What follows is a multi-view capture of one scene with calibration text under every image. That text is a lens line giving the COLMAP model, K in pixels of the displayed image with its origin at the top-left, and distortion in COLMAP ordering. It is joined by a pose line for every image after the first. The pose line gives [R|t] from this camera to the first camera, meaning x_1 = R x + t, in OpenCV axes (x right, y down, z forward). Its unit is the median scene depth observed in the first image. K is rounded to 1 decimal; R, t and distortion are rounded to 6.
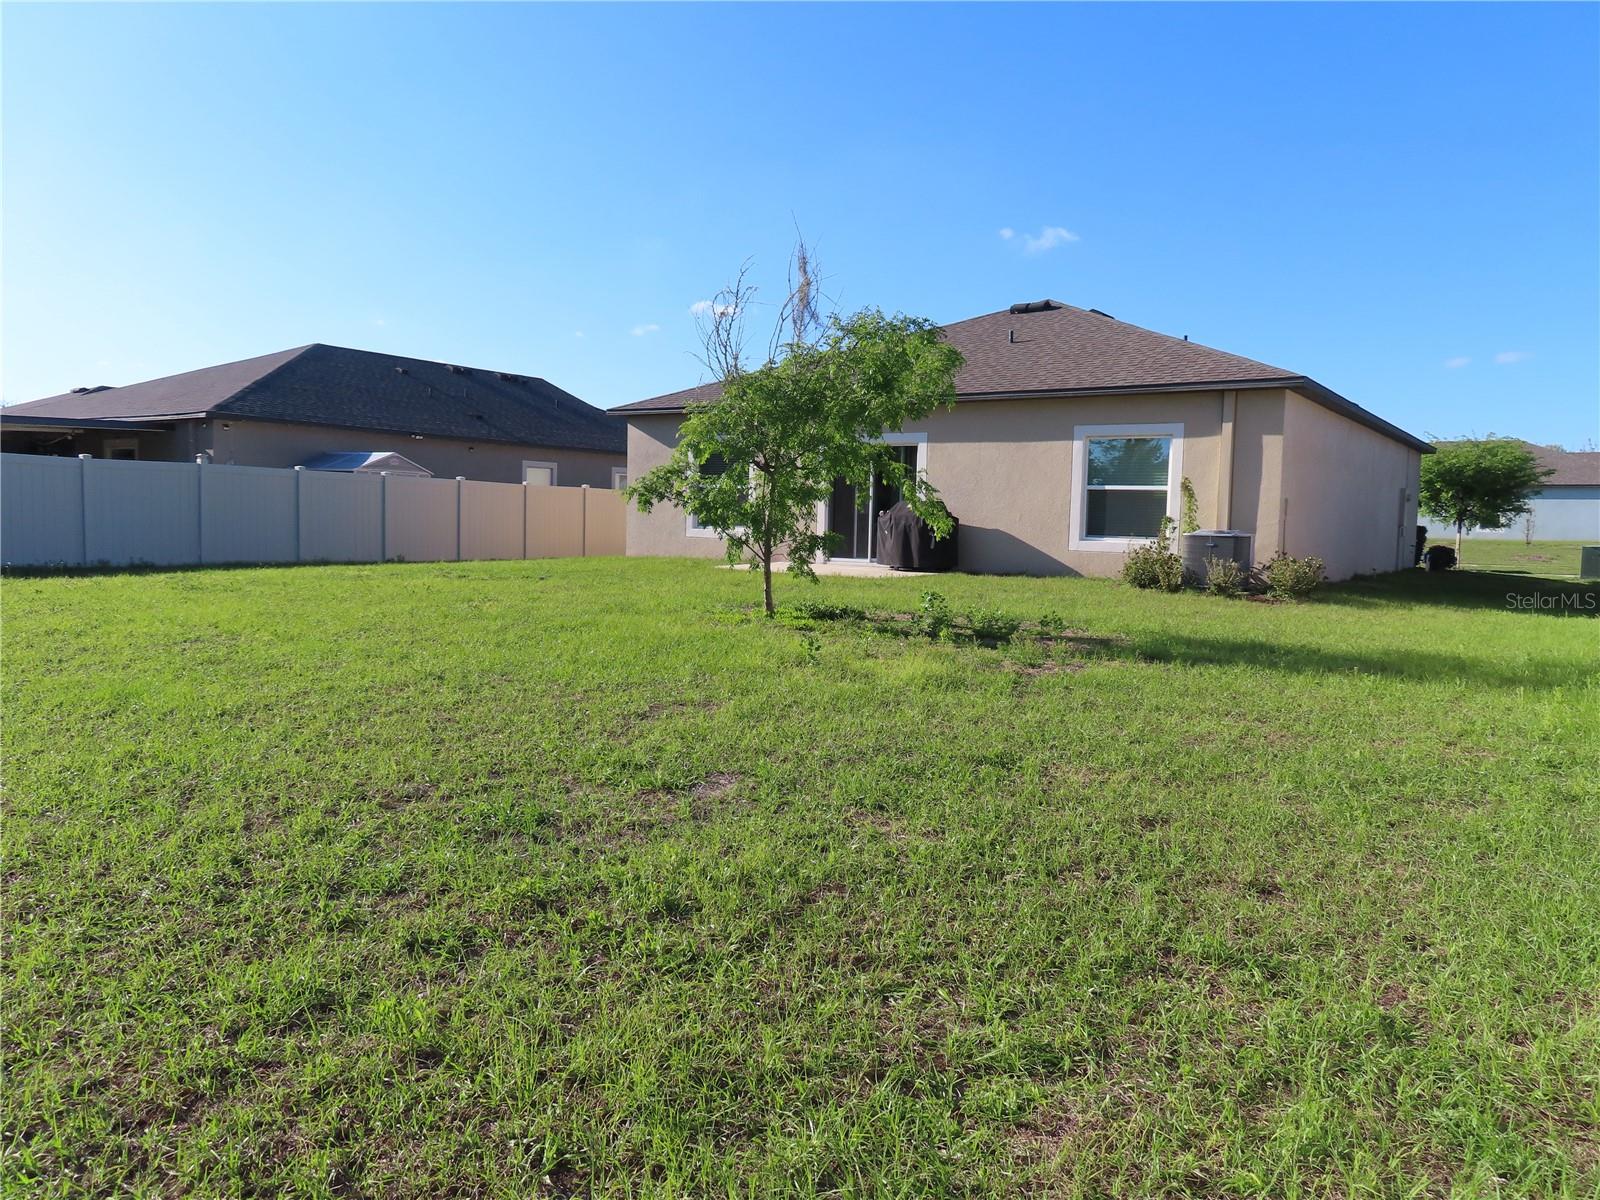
lens RADIAL K [[1164.2, 0, 800.0], [0, 1164.2, 600.0], [0, 0, 1]] dist [0.005874, 0.003873]
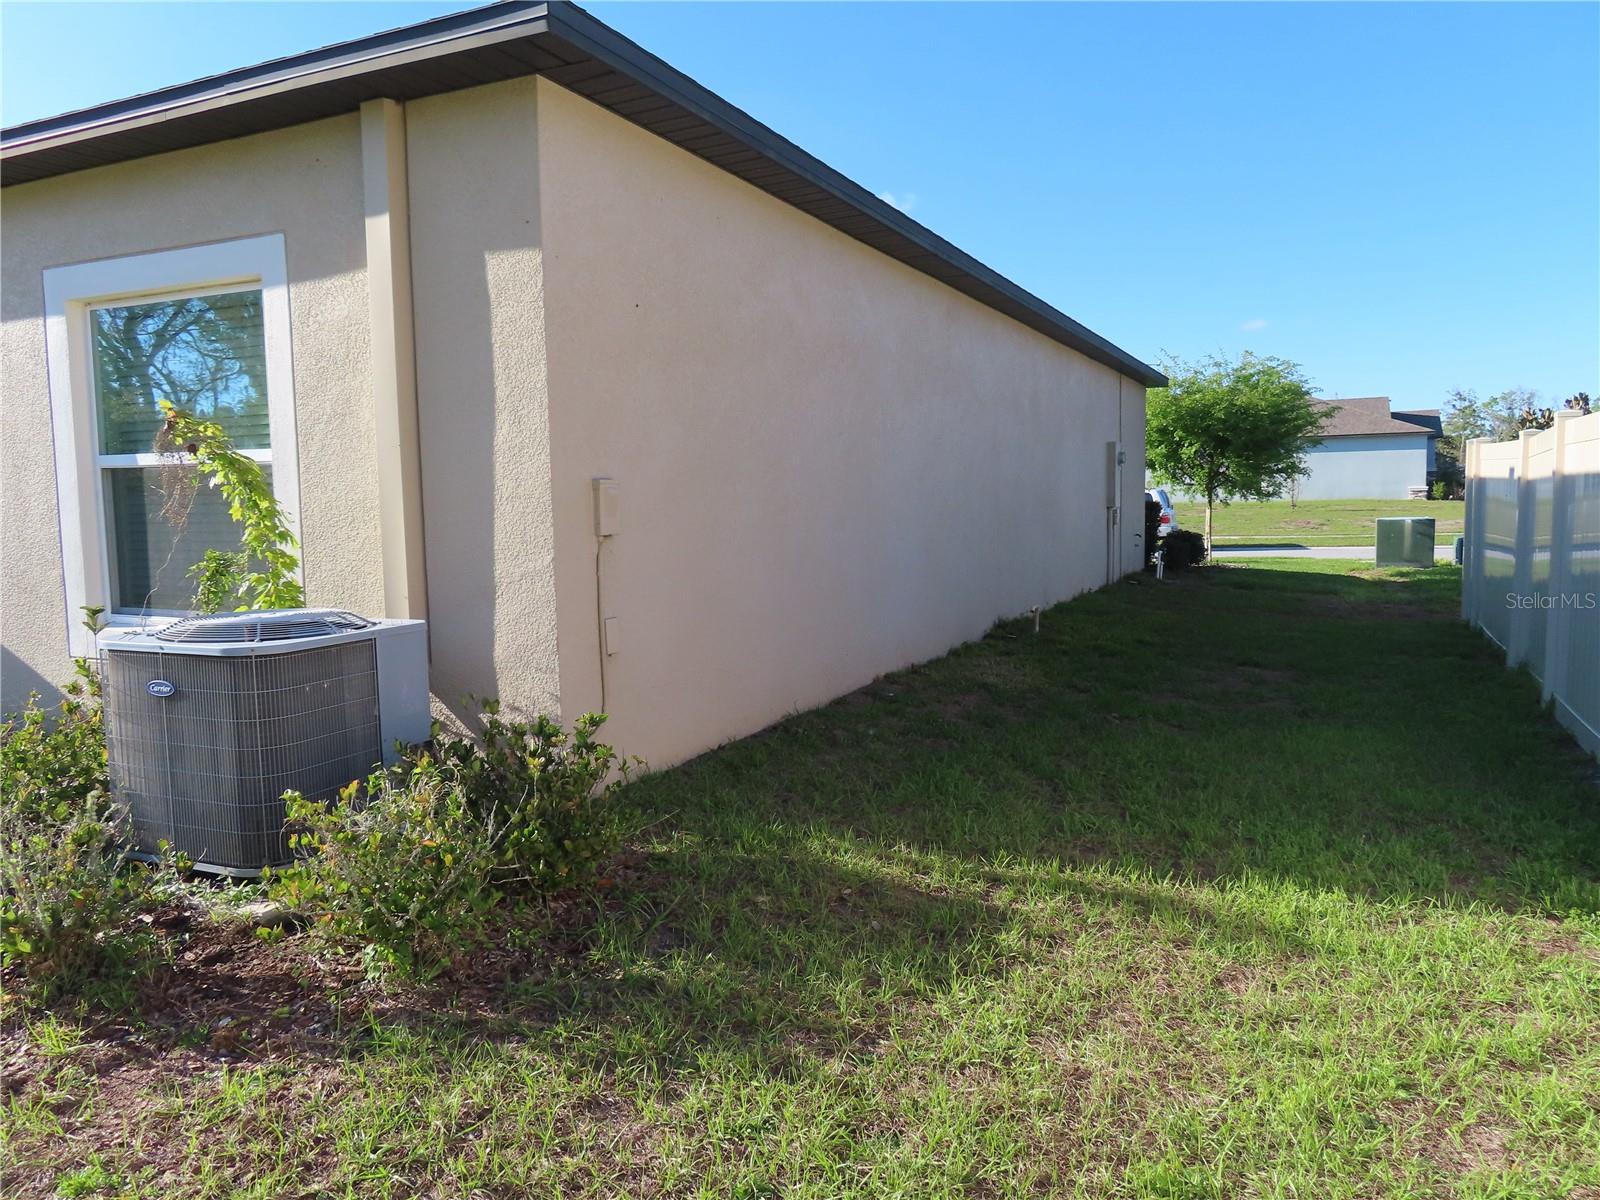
lens RADIAL K [[1164.2, 0, 800.0], [0, 1164.2, 600.0], [0, 0, 1]] dist [0.005874, 0.003873]
pose [[0.985483, -0.051781, 0.161687, 0.288764], [0.047944, 0.998470, 0.027545, -0.043889], [-0.162866, -0.019394, 0.986458, 0.490857]]
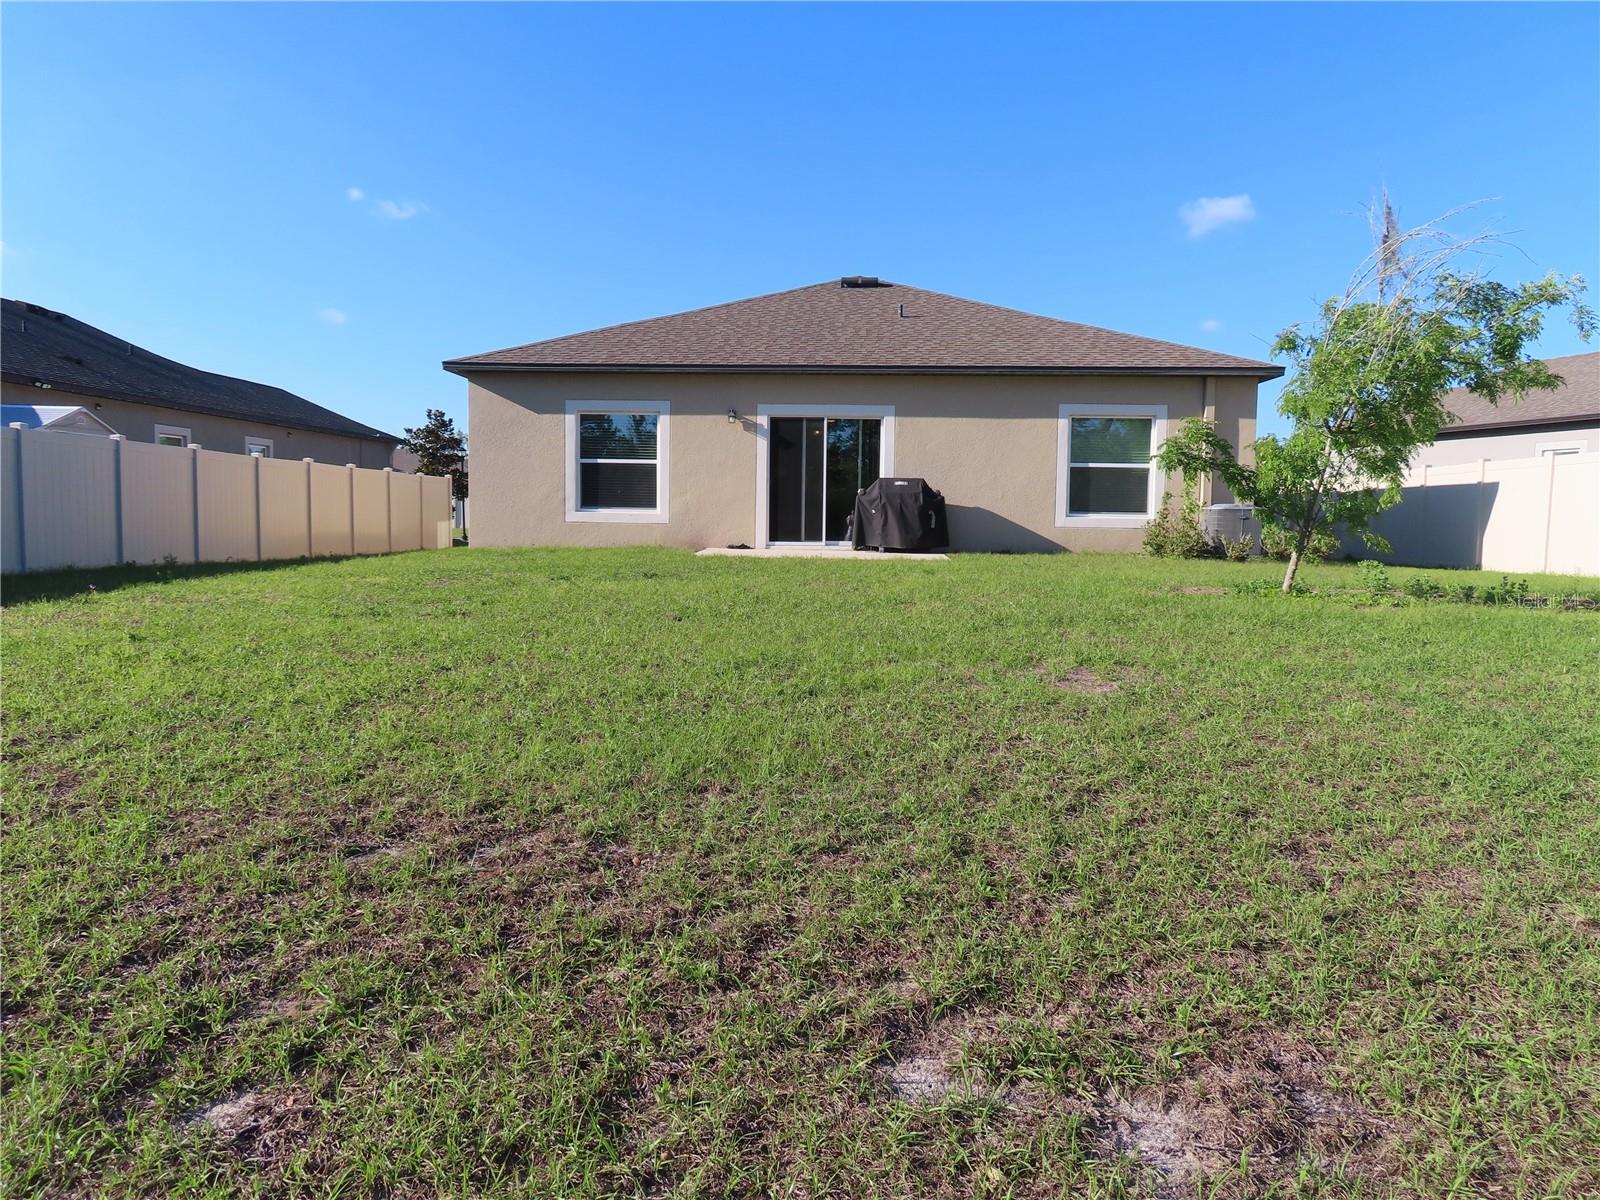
lens RADIAL K [[1125.1, 0, 798.9], [0, 1125.1, 564.4], [0, 0, 1]] dist [0.006905, 0.002153]
pose [[0.854322, -0.041378, 0.518094, -0.353079], [0.043443, 0.999023, 0.008153, -0.021250], [-0.517925, 0.015542, 0.855285, 0.214159]]
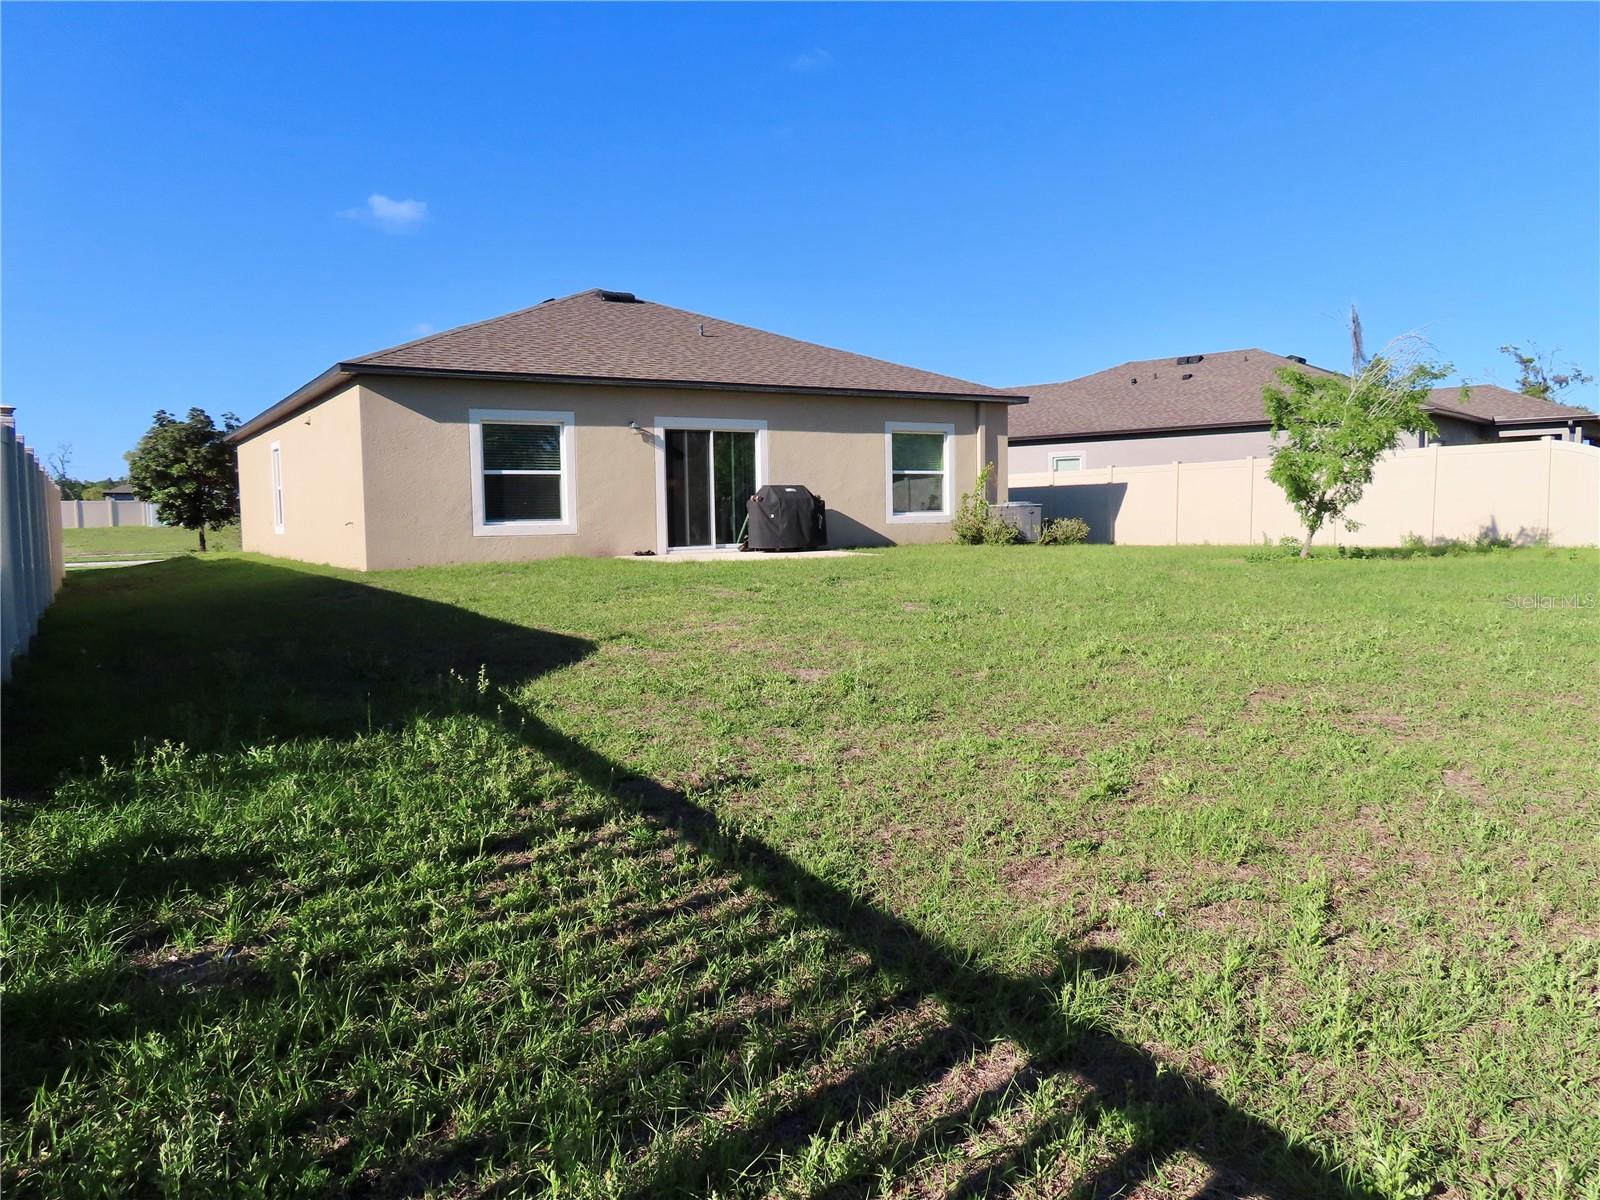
lens RADIAL K [[1164.2, 0, 800.0], [0, 1164.2, 600.0], [0, 0, 1]] dist [0.005874, 0.003873]
pose [[0.396564, -0.101904, 0.912333, -0.695559], [0.088366, 0.993442, 0.072554, -0.045706], [-0.913744, 0.051848, 0.402968, 0.454053]]
